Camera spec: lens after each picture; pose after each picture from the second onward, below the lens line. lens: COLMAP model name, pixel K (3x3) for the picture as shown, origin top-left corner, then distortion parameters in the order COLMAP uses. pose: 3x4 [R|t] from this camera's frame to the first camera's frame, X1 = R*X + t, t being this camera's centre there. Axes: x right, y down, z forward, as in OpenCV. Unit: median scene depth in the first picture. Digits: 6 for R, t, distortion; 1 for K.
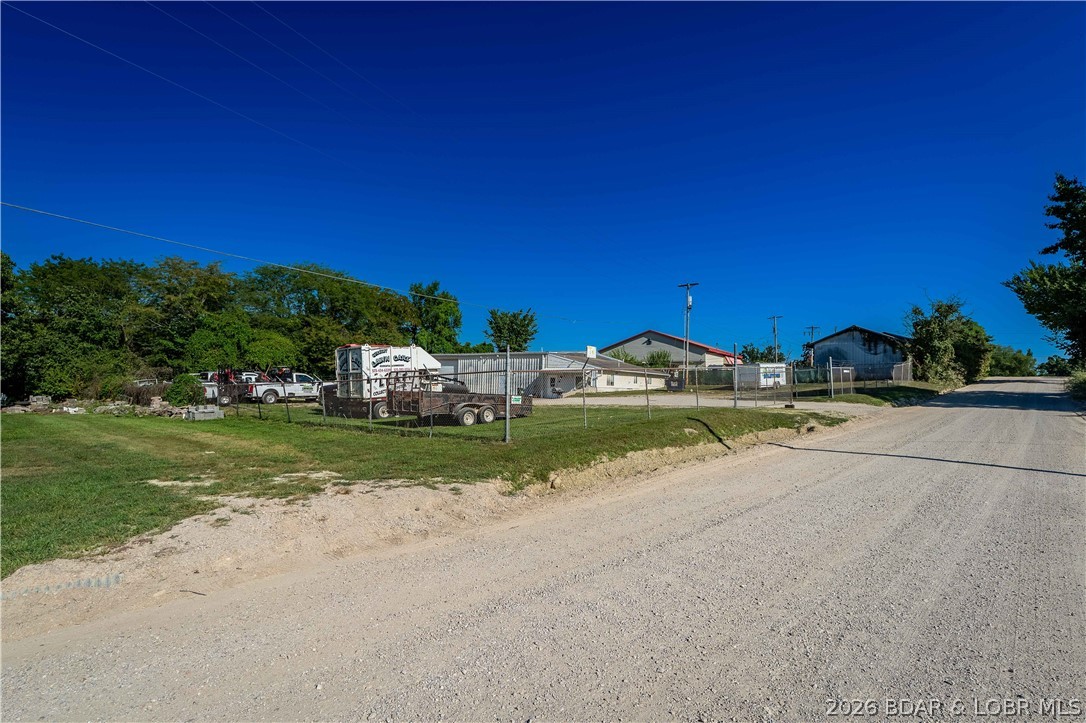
lens RADIAL K [[498.6, 0, 546.9], [0, 498.6, 363.4], [0, 0, 1]] dist [-0.007700, -0.000323]
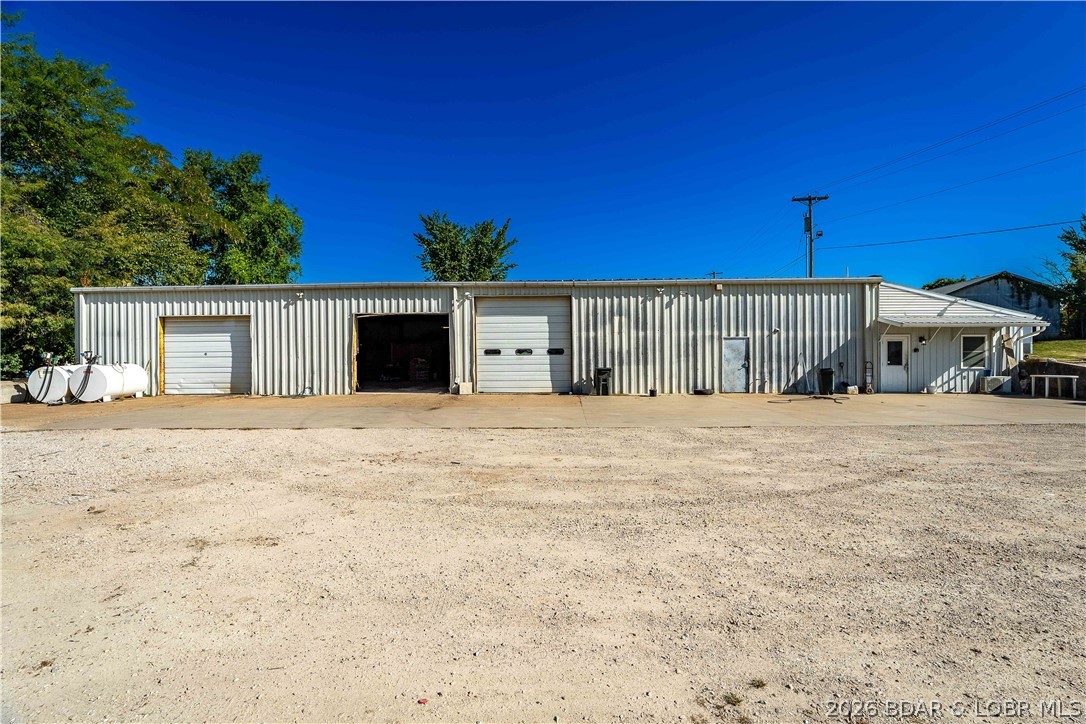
lens RADIAL K [[480.2, 0, 544.4], [0, 480.2, 359.4], [0, 0, 1]] dist [-0.010095, 0.000502]
pose [[0.839957, -0.032424, 0.541683, -0.423508], [0.004605, 0.998603, 0.052634, 0.020717], [-0.542633, -0.041716, 0.838933, 0.793844]]
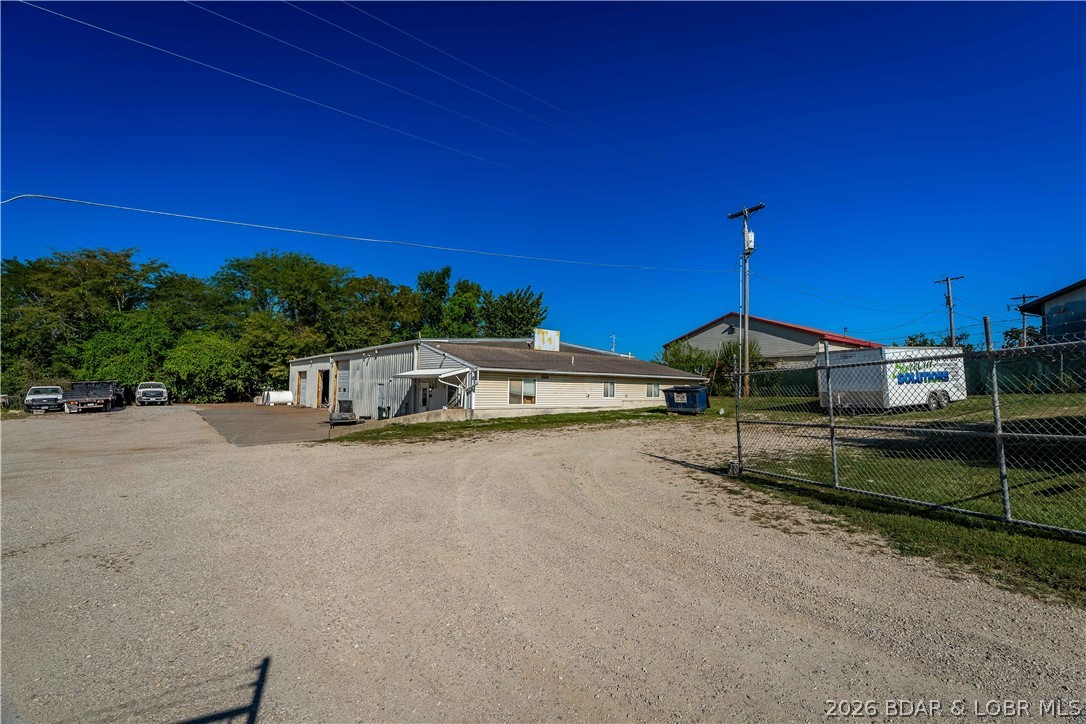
lens RADIAL K [[478.7, 0, 545.2], [0, 478.7, 360.4], [0, 0, 1]] dist [-0.006082, 0.000279]
pose [[0.957095, -0.026117, -0.288595, 0.267416], [0.021294, 0.999576, -0.019839, 0.011671], [0.288991, 0.012843, 0.957246, 0.532772]]
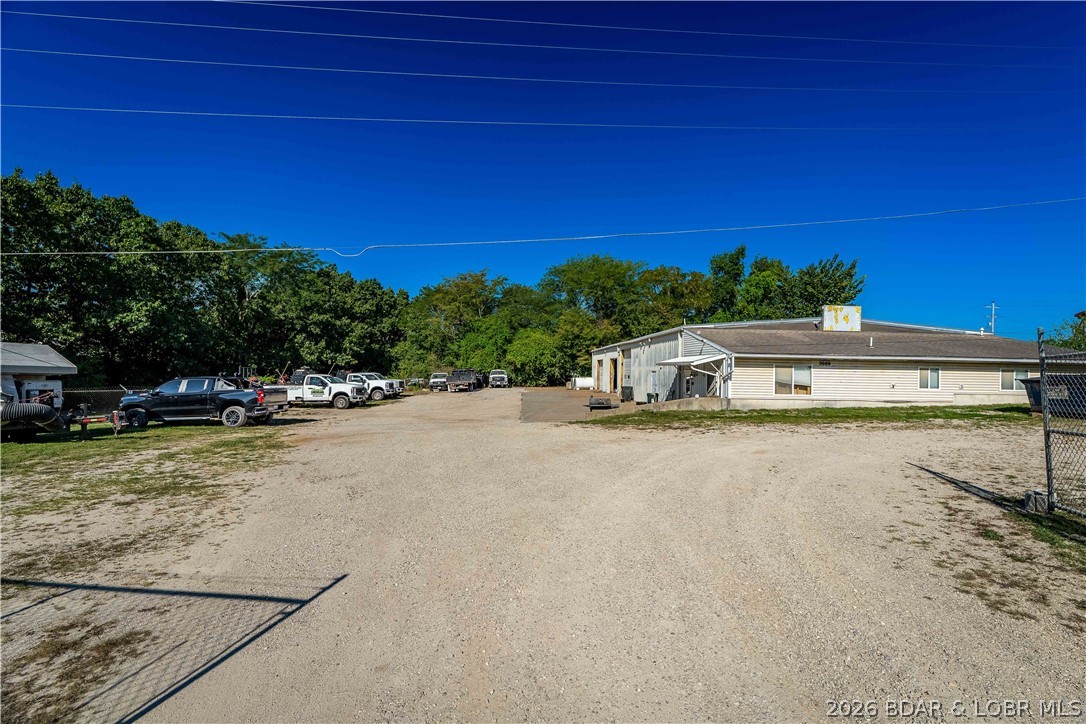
lens RADIAL K [[478.7, 0, 545.2], [0, 478.7, 360.4], [0, 0, 1]] dist [-0.006082, 0.000279]
pose [[0.604126, -0.029874, -0.796329, 0.304269], [0.035087, 0.999325, -0.010871, 0.012564], [0.796116, -0.021374, 0.604766, 0.560270]]
